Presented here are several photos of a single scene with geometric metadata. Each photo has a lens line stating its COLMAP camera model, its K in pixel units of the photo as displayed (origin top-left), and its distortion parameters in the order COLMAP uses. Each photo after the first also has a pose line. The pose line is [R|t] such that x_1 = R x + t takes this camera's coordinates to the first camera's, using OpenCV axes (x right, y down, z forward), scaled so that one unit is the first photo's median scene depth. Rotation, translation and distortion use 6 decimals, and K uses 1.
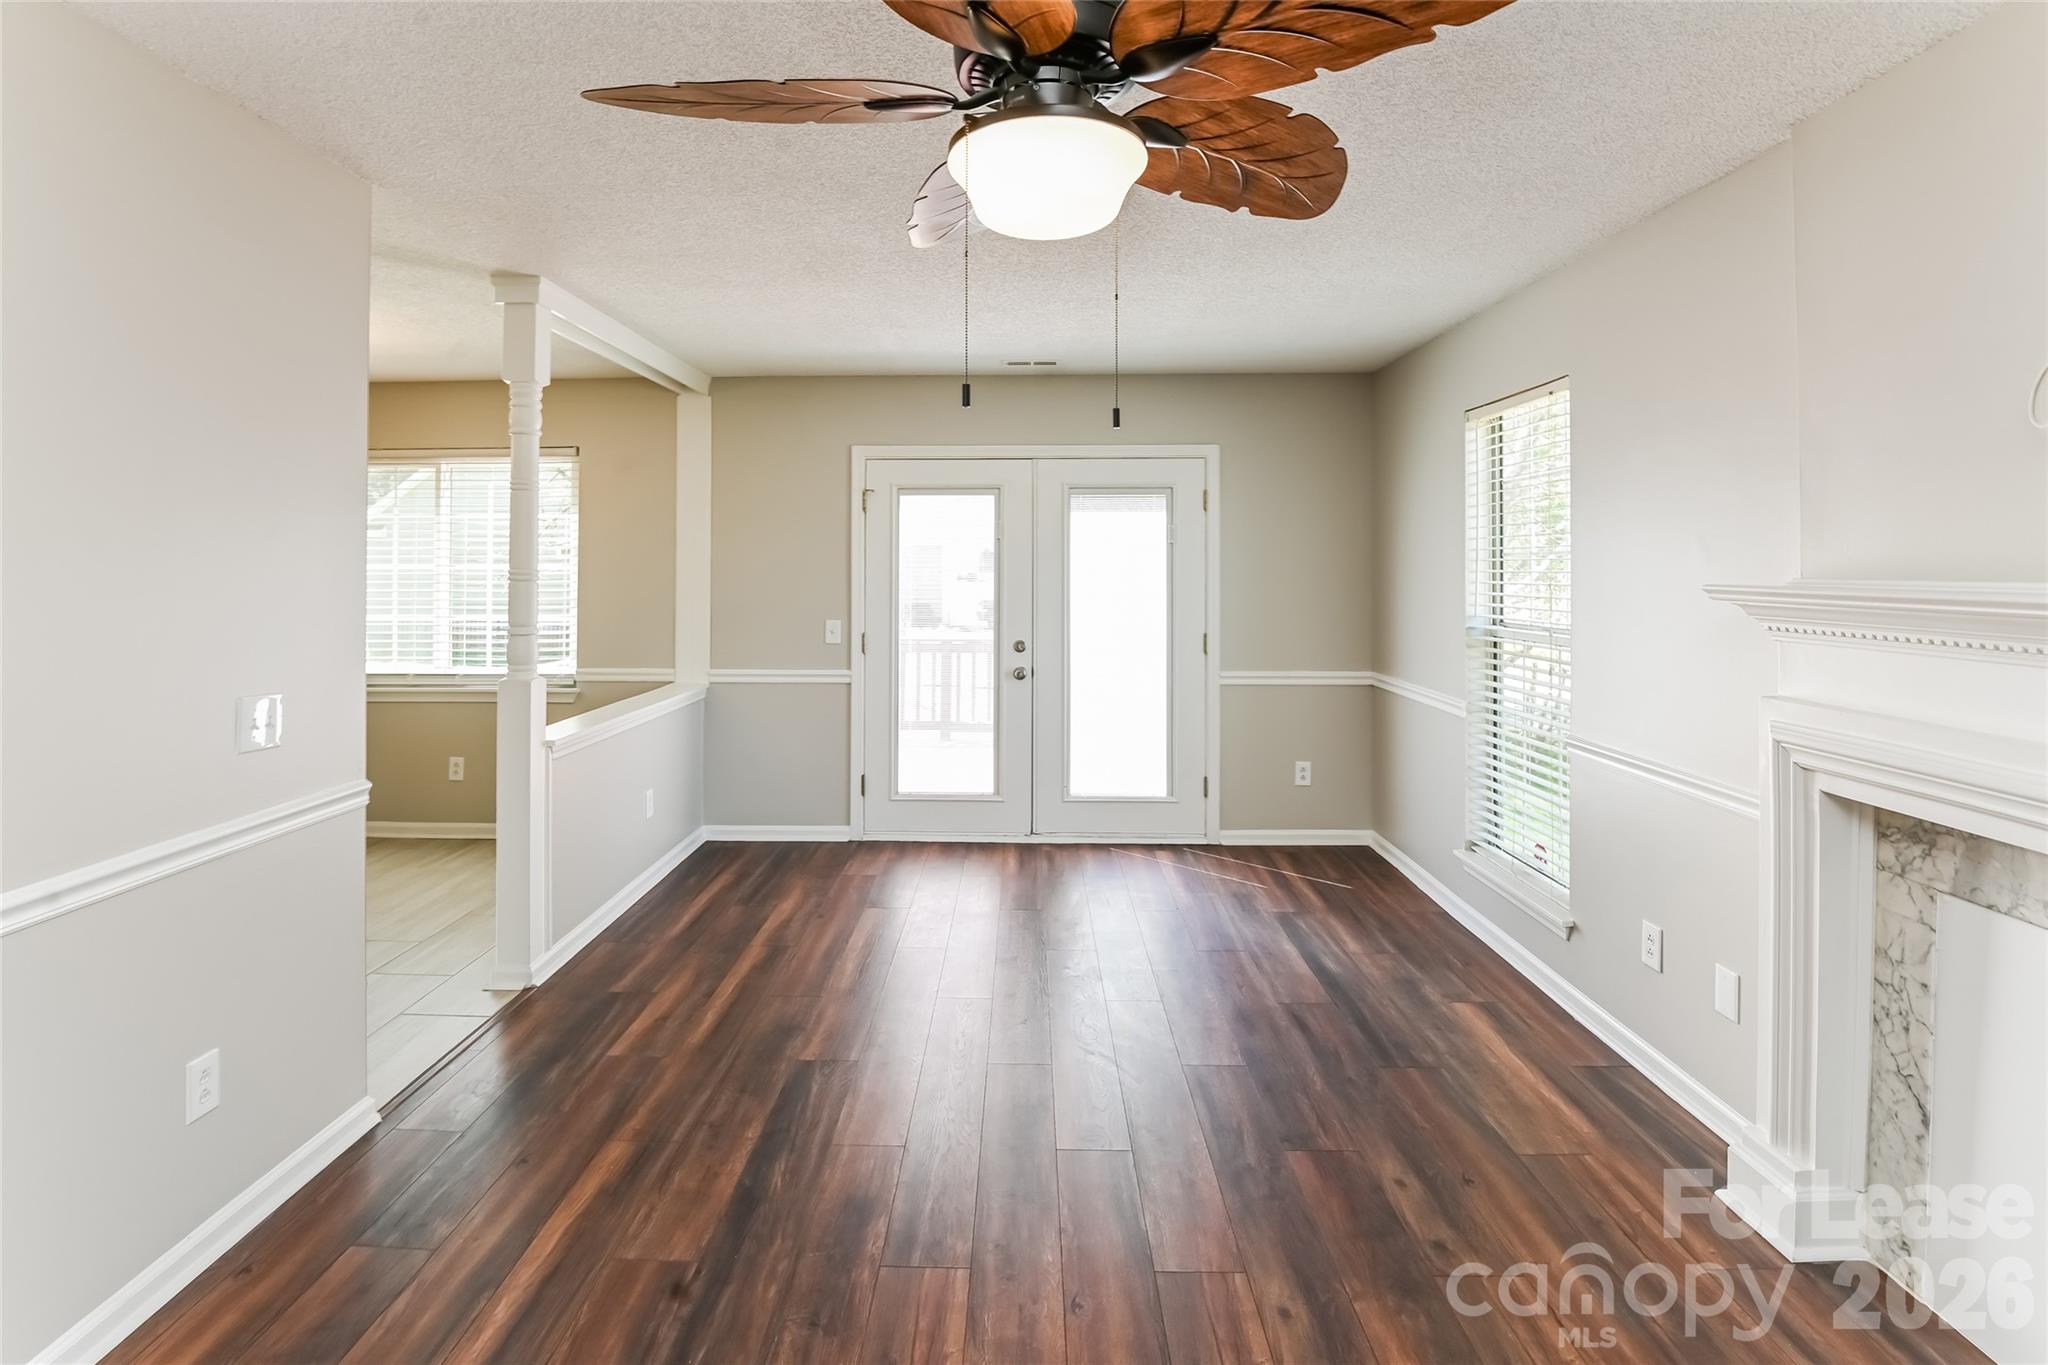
lens RADIAL K [[1008.6, 0, 1017.3], [0, 1008.6, 573.5], [0, 0, 1]] dist [0.000171, -0.000216]
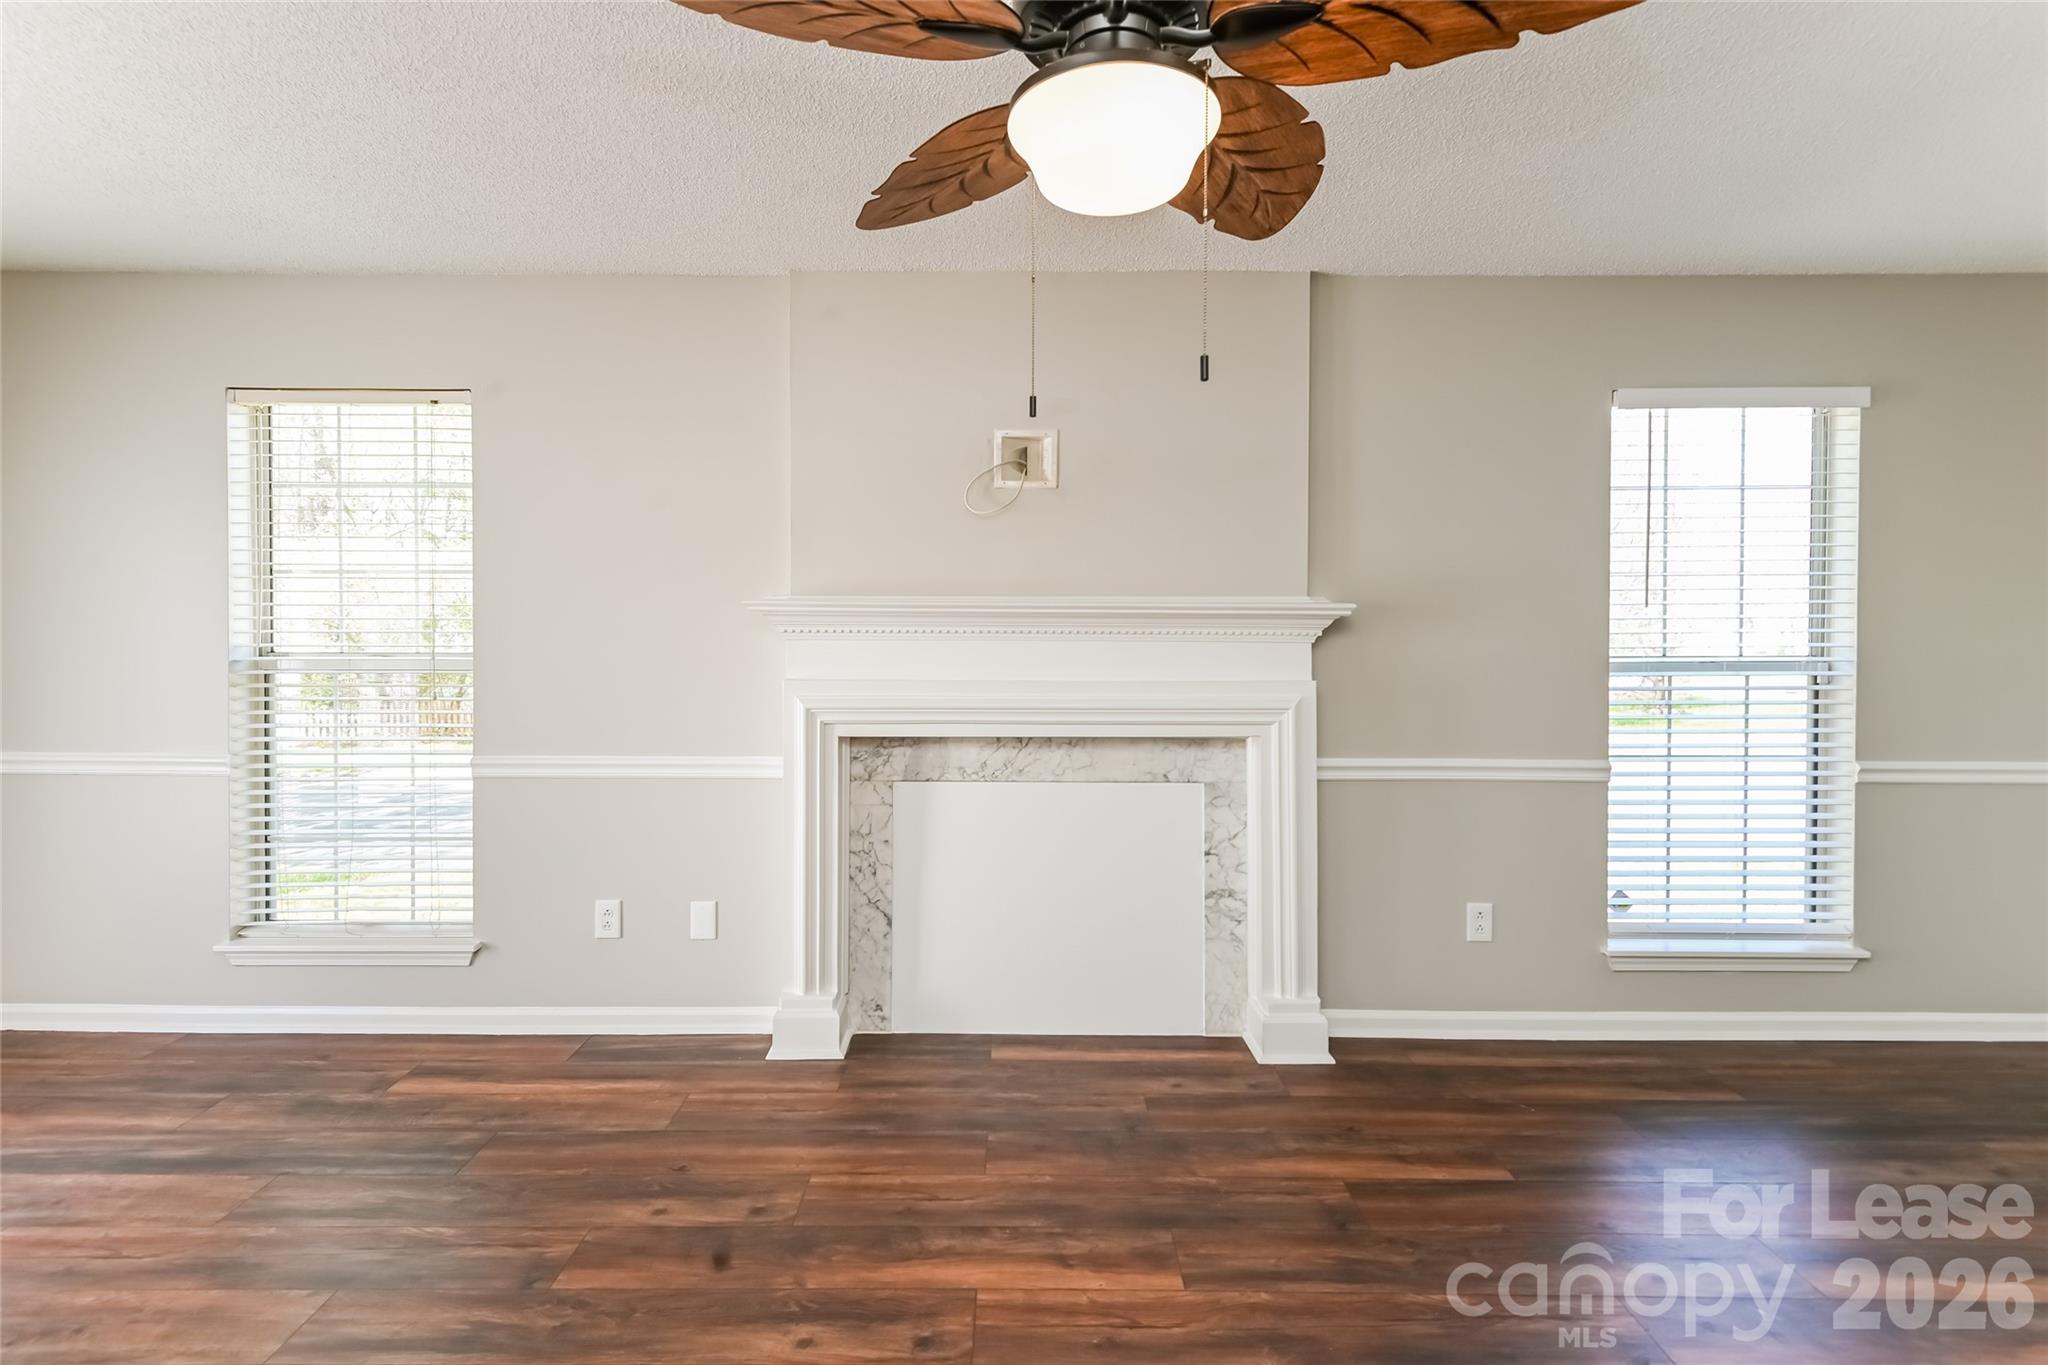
lens RADIAL K [[947.1, 0, 1020.0], [0, 947.1, 616.0], [0, 0, 1]] dist [0.001455, -0.000129]
pose [[-0.011473, -0.011873, 0.999864, -0.405823], [0.002766, 0.999925, 0.011905, 0.014539], [-0.999930, 0.002902, -0.011440, 0.503534]]
